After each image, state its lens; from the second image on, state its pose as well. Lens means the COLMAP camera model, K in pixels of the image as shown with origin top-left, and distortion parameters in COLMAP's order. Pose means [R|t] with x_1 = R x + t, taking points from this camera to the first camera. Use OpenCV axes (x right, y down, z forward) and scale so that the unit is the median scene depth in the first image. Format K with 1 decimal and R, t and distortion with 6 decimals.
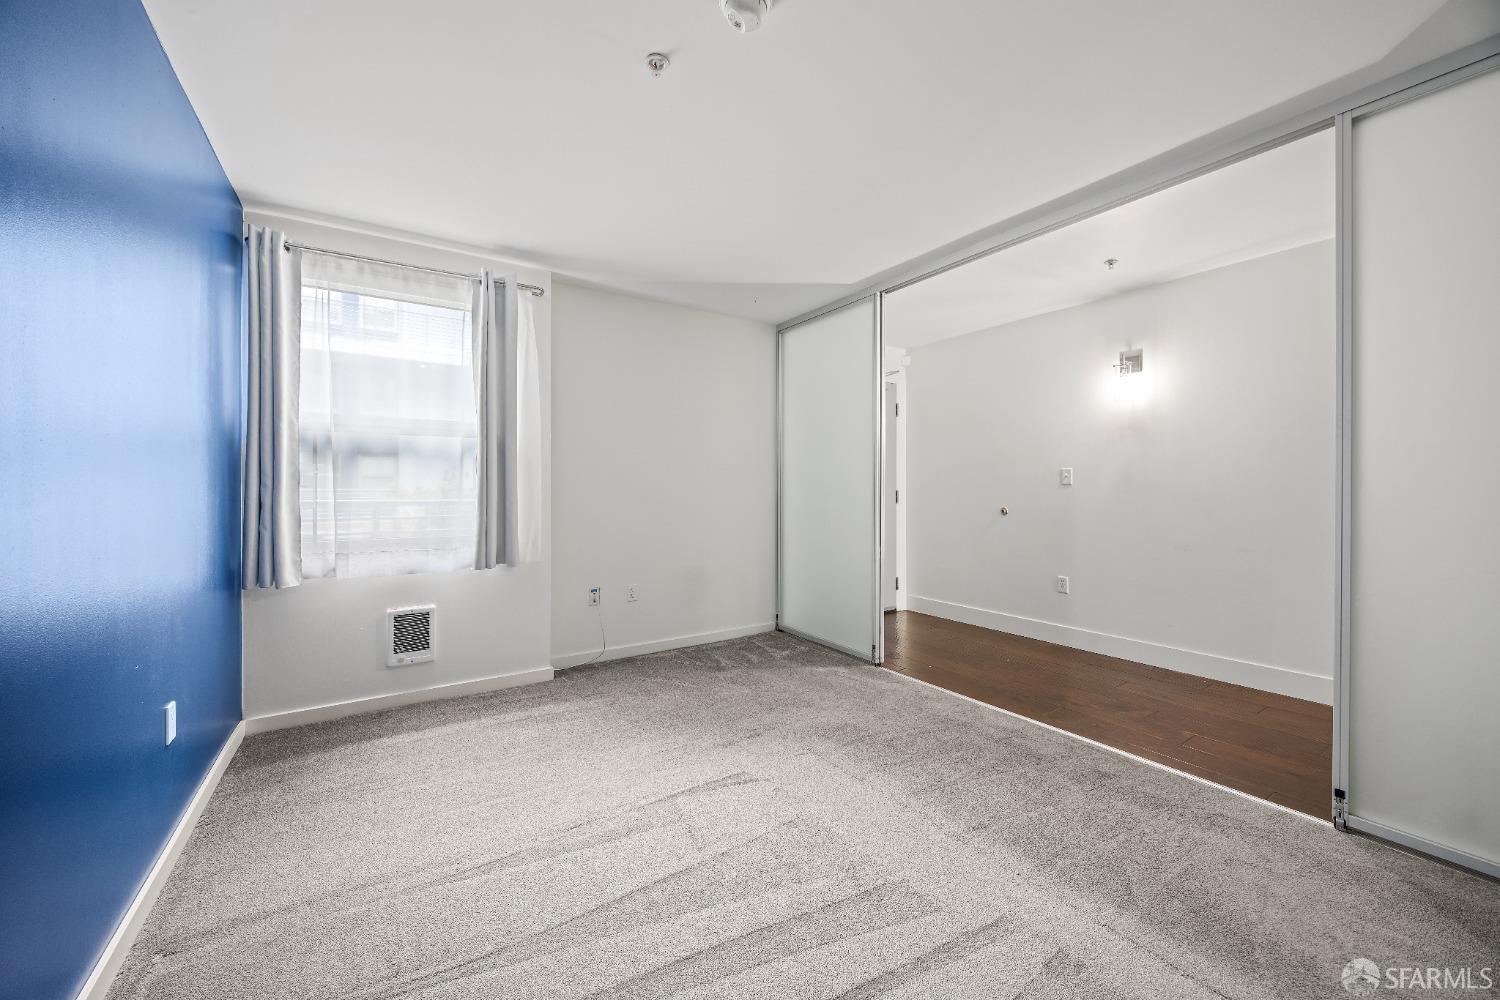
lens RADIAL K [[566.5, 0, 765.6], [0, 566.5, 474.9], [0, 0, 1]] dist [-0.002834, 0.000239]
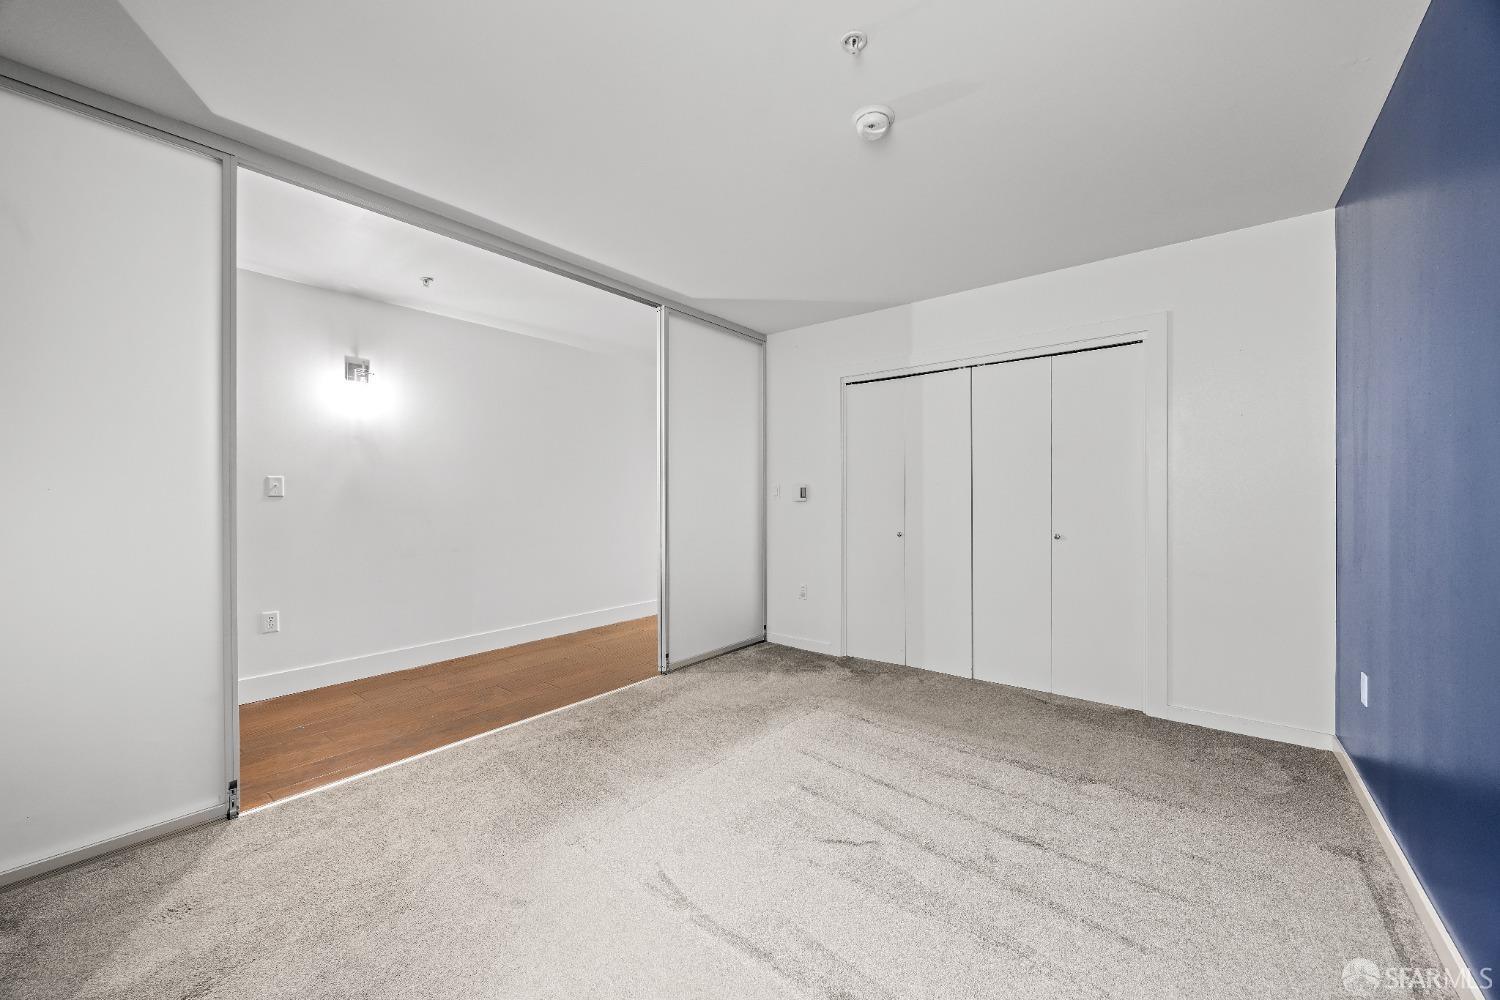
lens RADIAL K [[566.5, 0, 737.2], [0, 566.5, 500.5], [0, 0, 1]] dist [-0.002834, 0.000239]
pose [[-0.273111, -0.000759, 0.961982, -0.559618], [-0.017509, 0.999838, -0.004182, 0.019352], [-0.961823, -0.017985, -0.273080, 0.787383]]
